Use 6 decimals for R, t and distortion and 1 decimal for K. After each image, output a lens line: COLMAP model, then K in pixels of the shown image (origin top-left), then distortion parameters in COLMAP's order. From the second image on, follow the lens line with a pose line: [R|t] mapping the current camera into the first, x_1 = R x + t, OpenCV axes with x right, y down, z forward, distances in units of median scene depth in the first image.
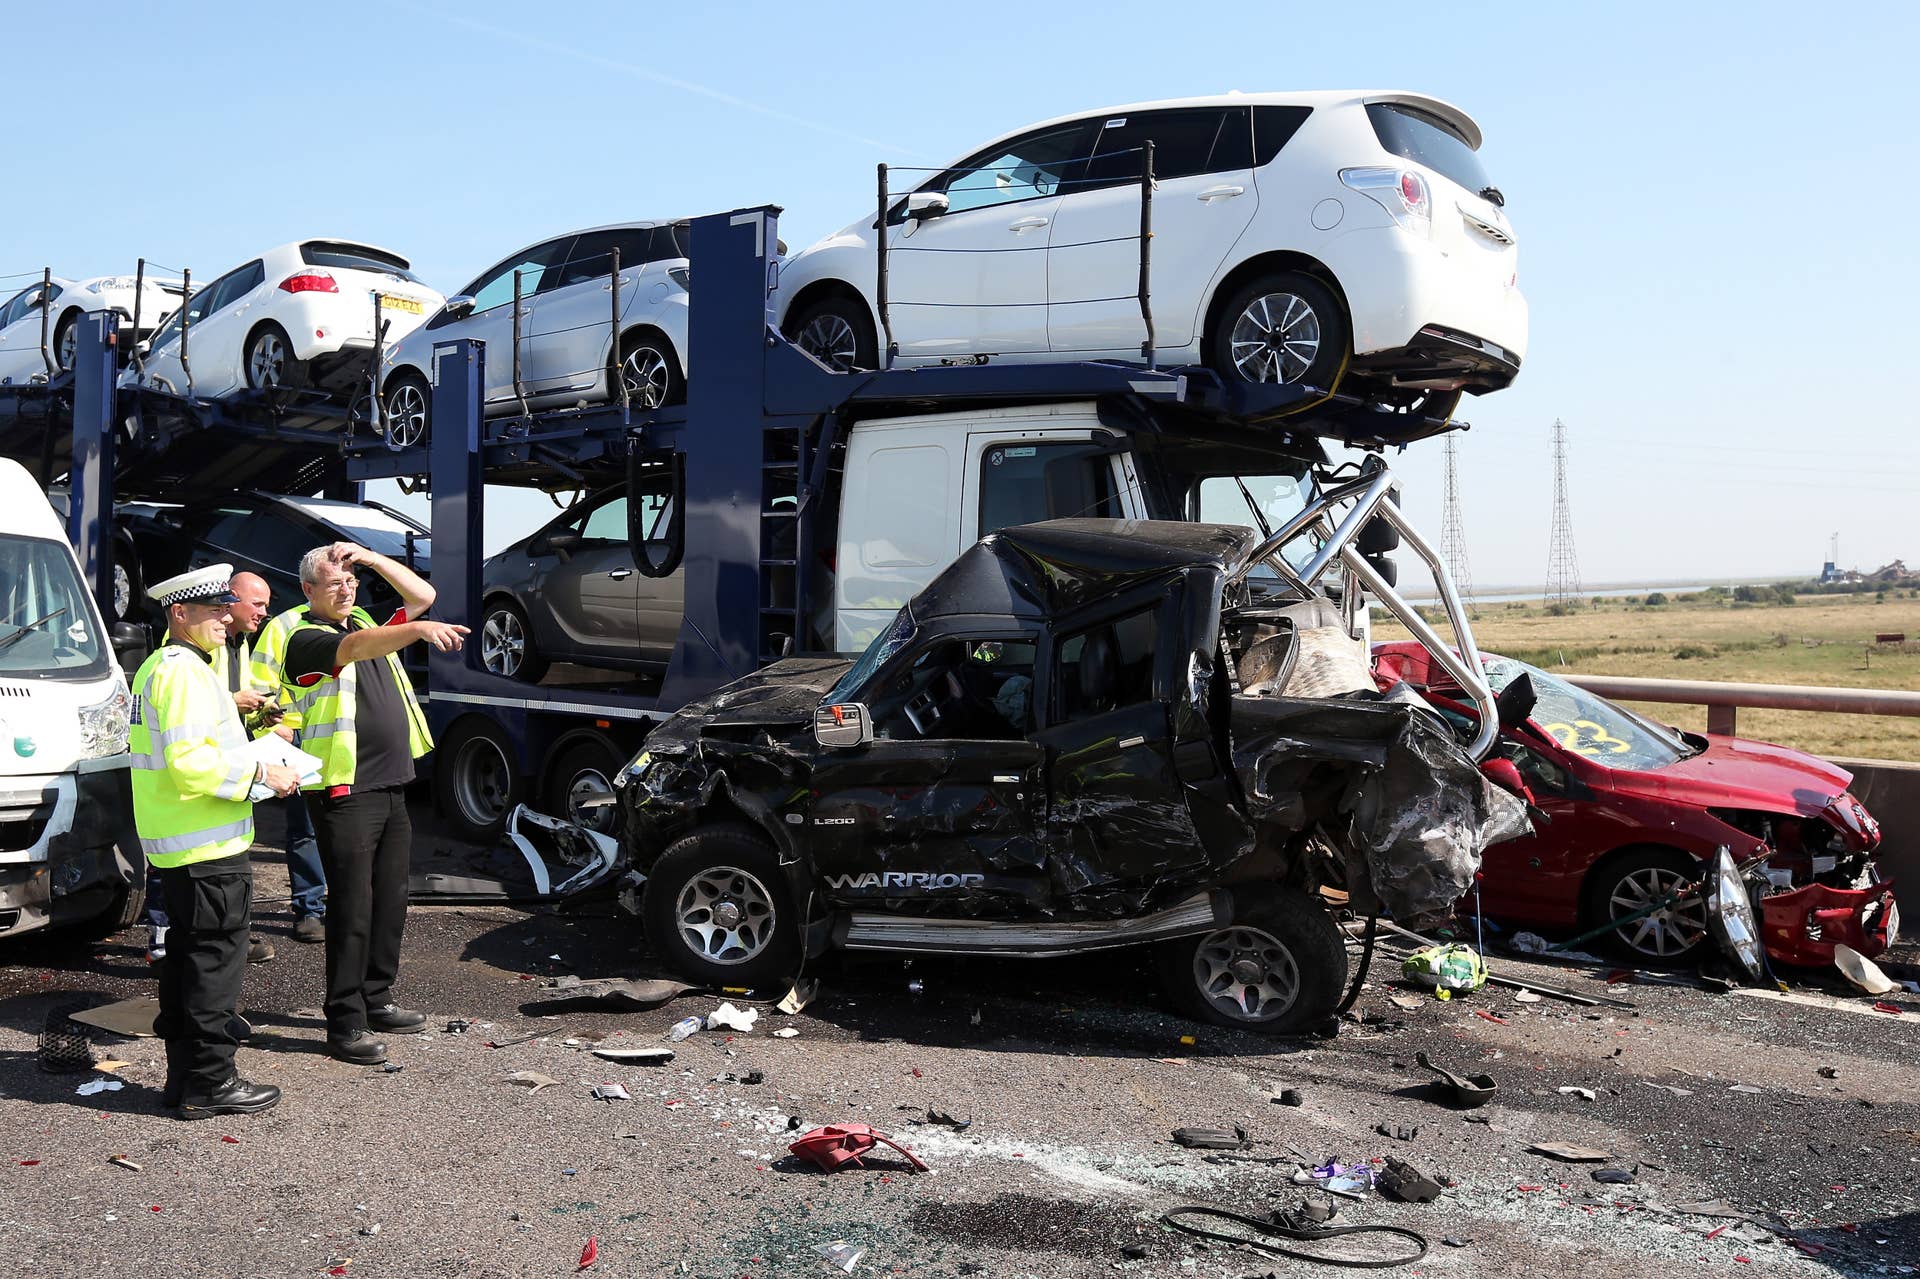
lens RADIAL K [[1582.0, 0, 947.2], [0, 1582.0, 629.5], [0, 0, 1]] dist [-0.009532, 0.025881]
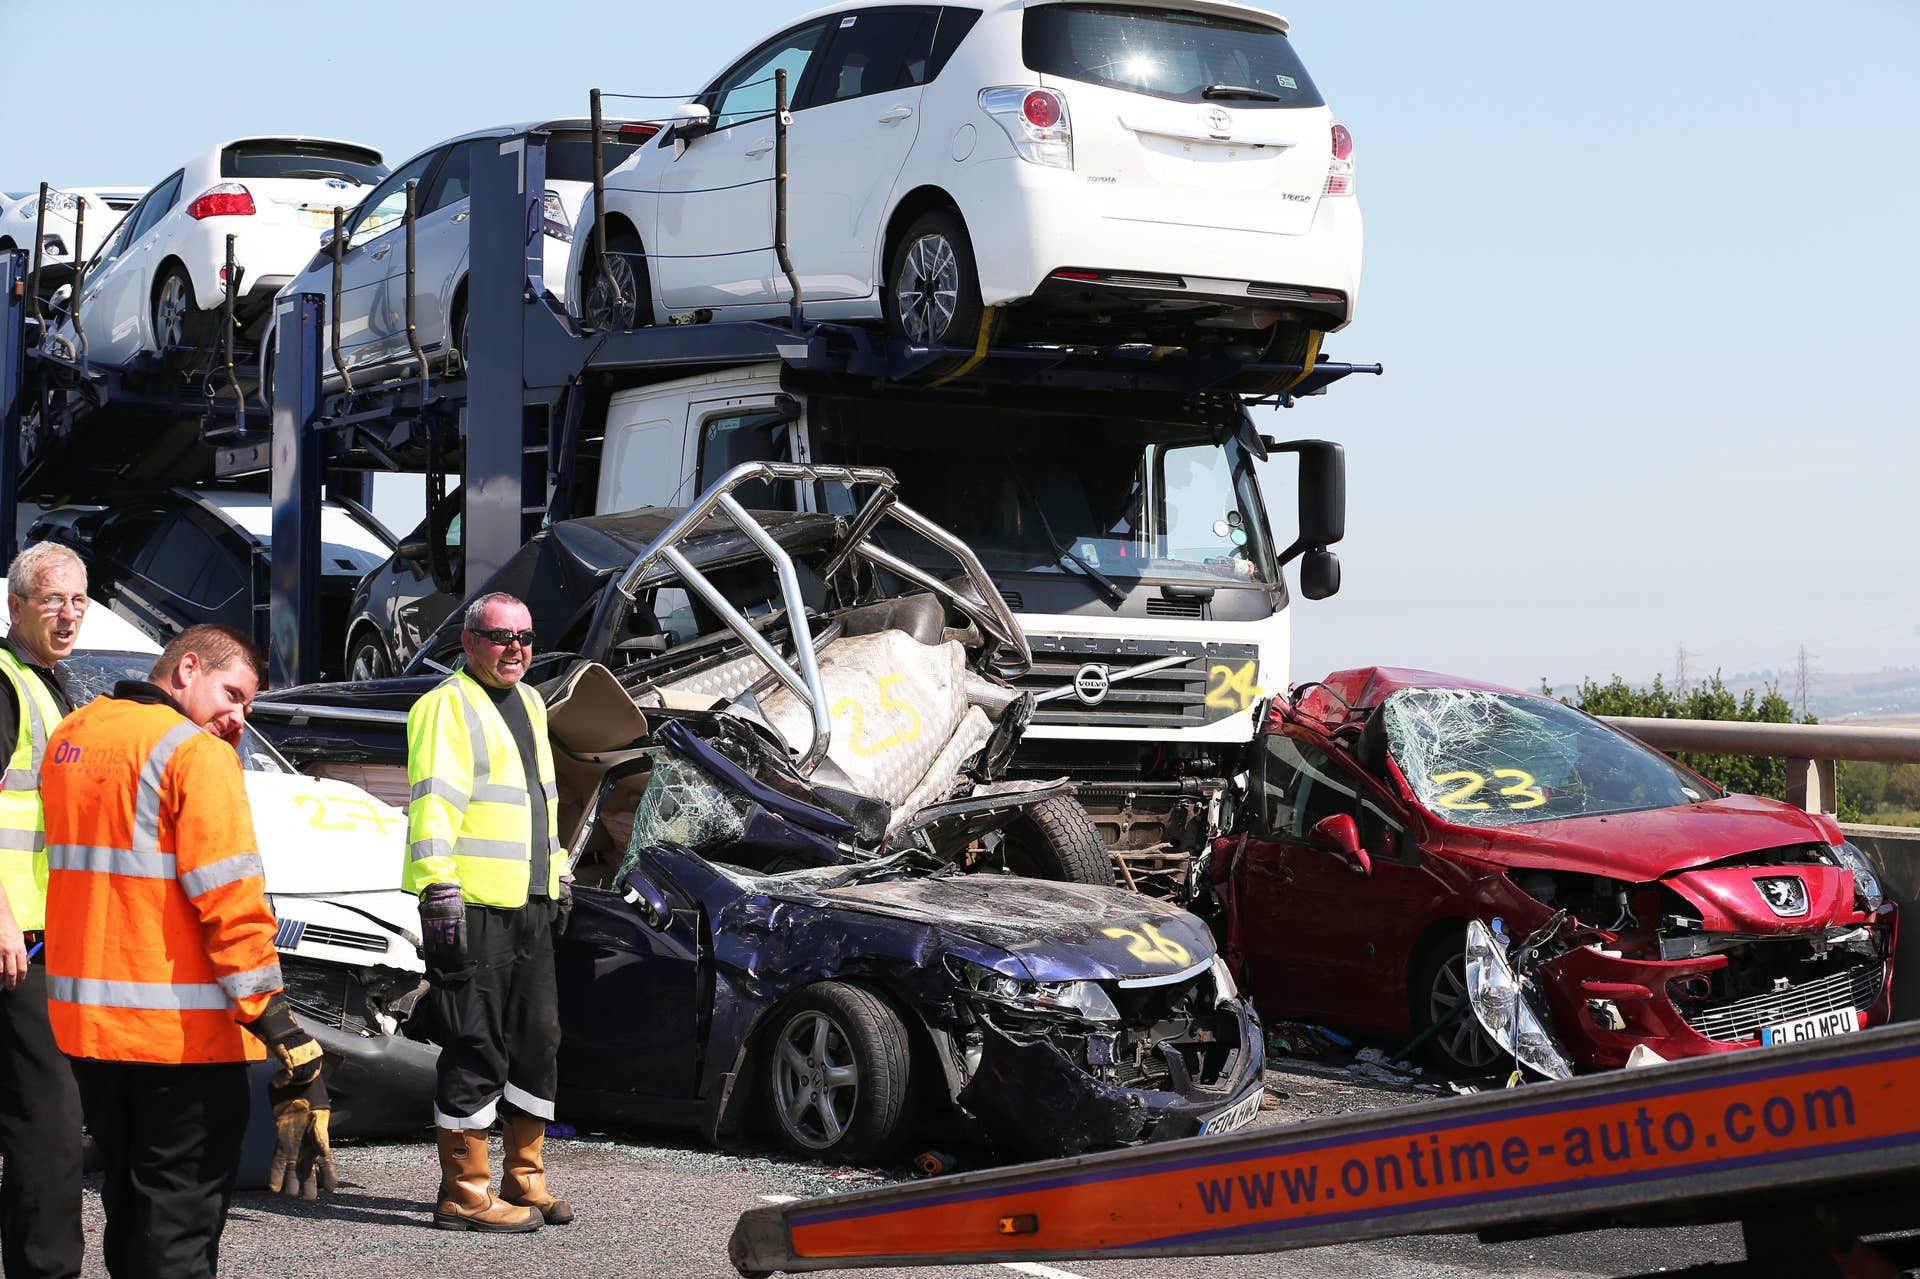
lens RADIAL K [[4084.5, 0, 951.9], [0, 4084.5, 638.2], [0, 0, 1]] dist [-0.280166, 0.000000]
pose [[0.922649, -0.009332, -0.385529, 0.959212], [-0.004813, 0.999351, -0.035708, 0.070532], [0.385612, 0.034802, 0.922005, -0.889742]]
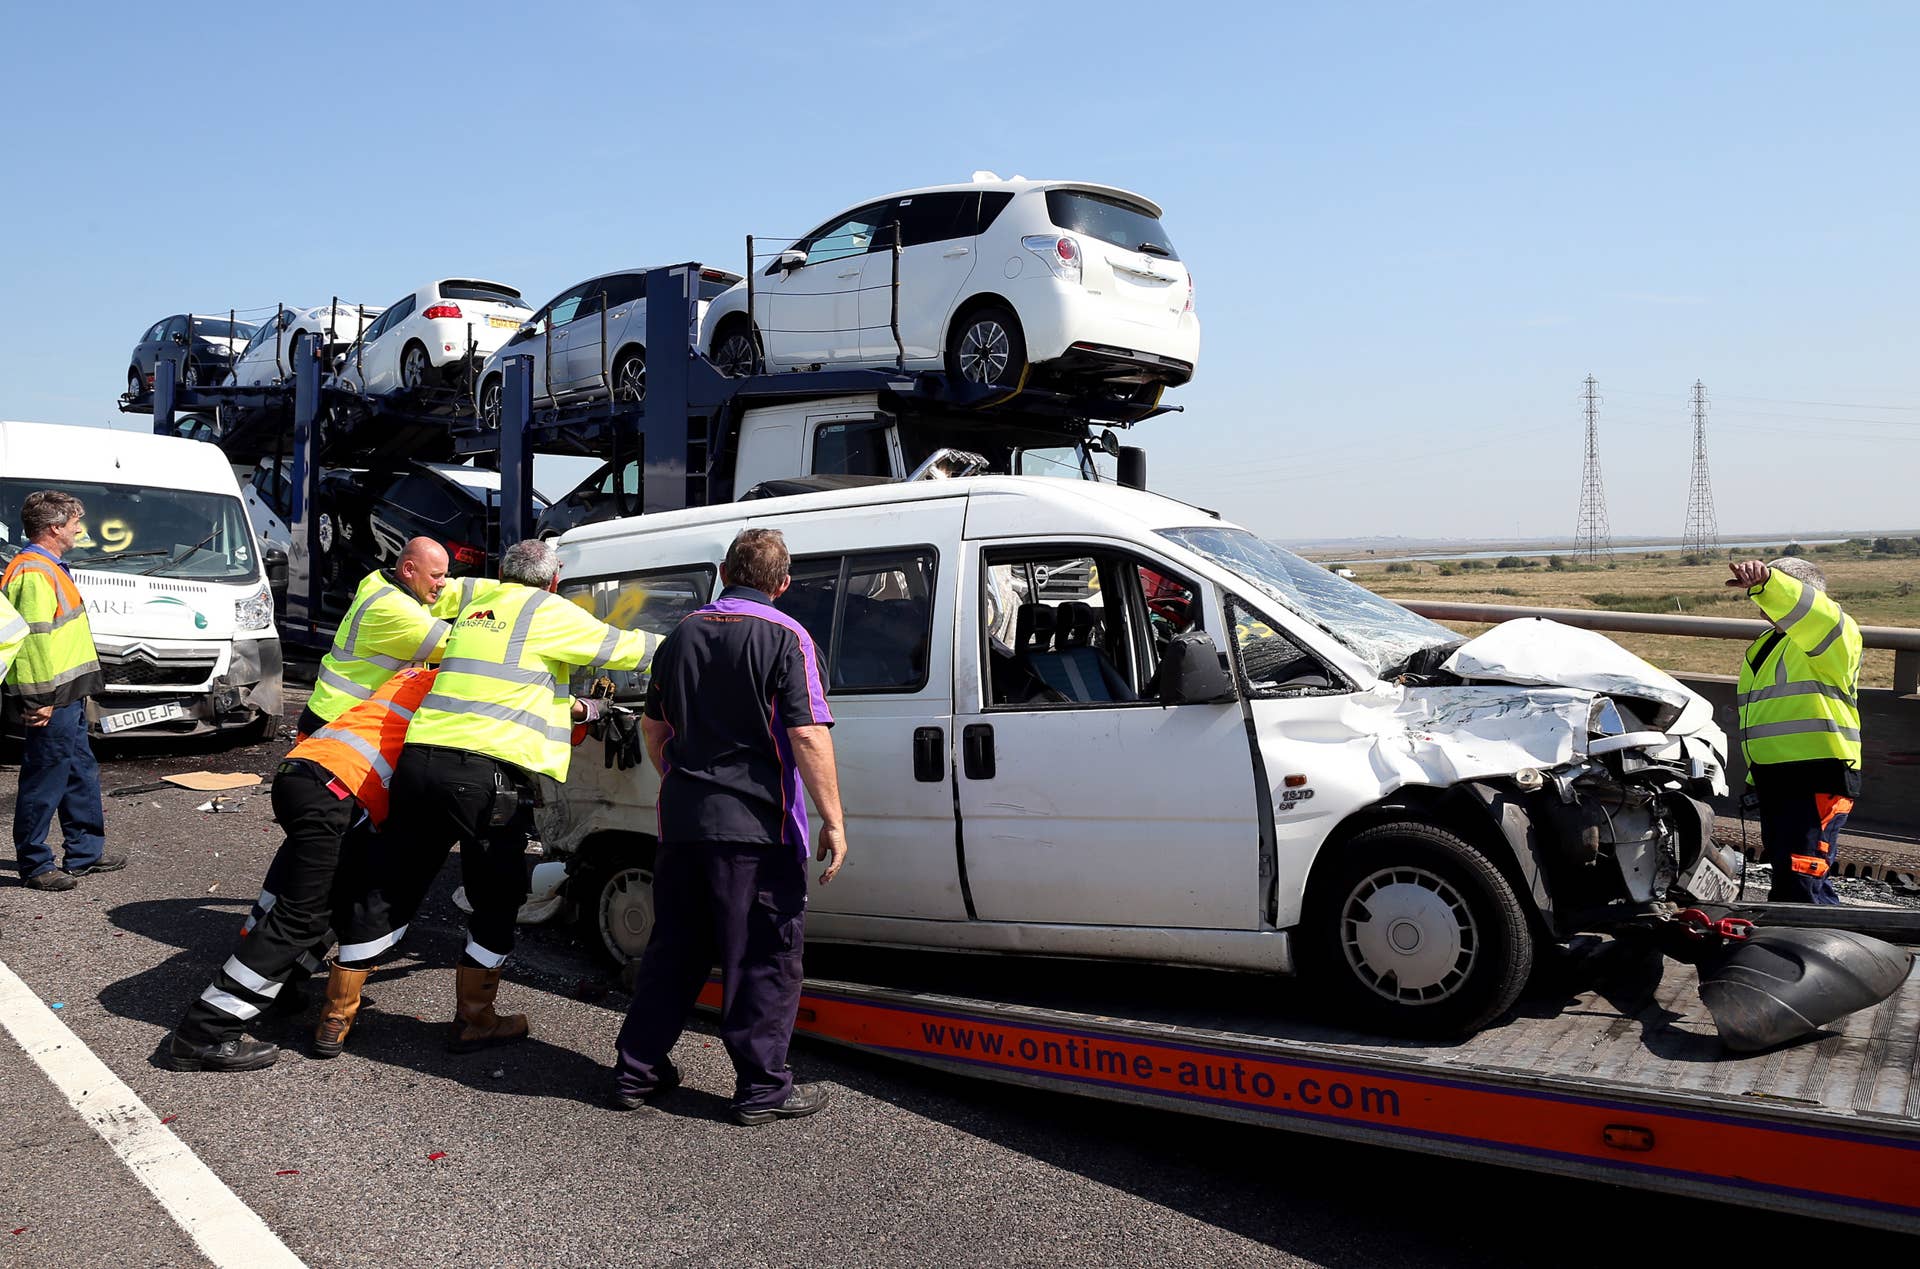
lens RADIAL K [[1436.2, 0, 949.5], [0, 1436.2, 608.3], [0, 0, 1]] dist [-0.051154, 0.015668]
pose [[0.990901, 0.006593, -0.134435, 0.325930], [-0.003685, 0.999754, 0.021866, 0.021469], [0.134546, -0.021172, 0.990681, -0.296046]]
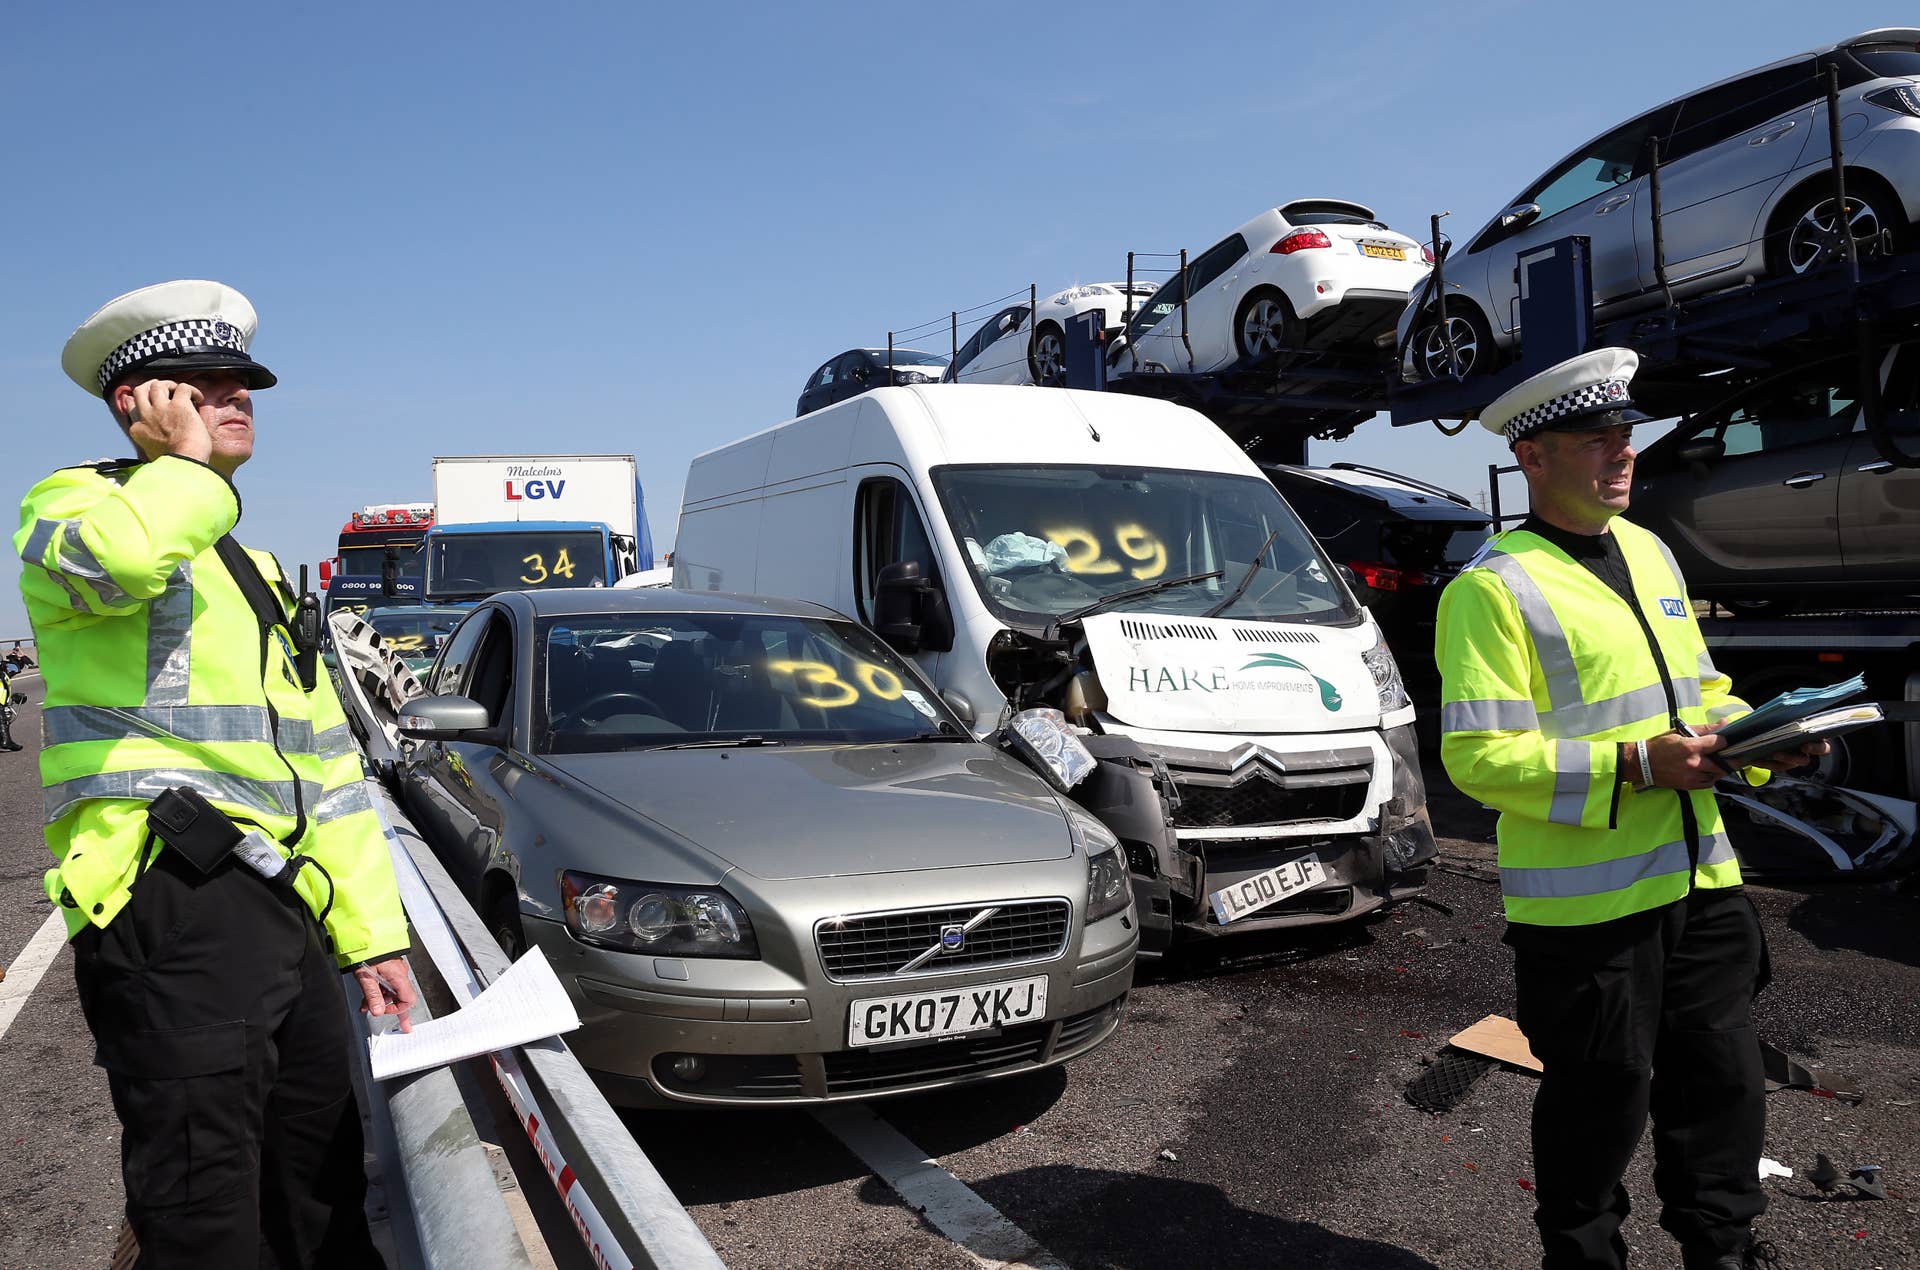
lens RADIAL K [[1340.4, 0, 973.7], [0, 1340.4, 632.7], [0, 0, 1]] dist [-0.003567, 0.026361]
pose [[0.906827, -0.059865, -0.417231, -0.391014], [0.063765, 0.997954, -0.004597, 0.025258], [0.416652, -0.022436, 0.908789, 0.221457]]
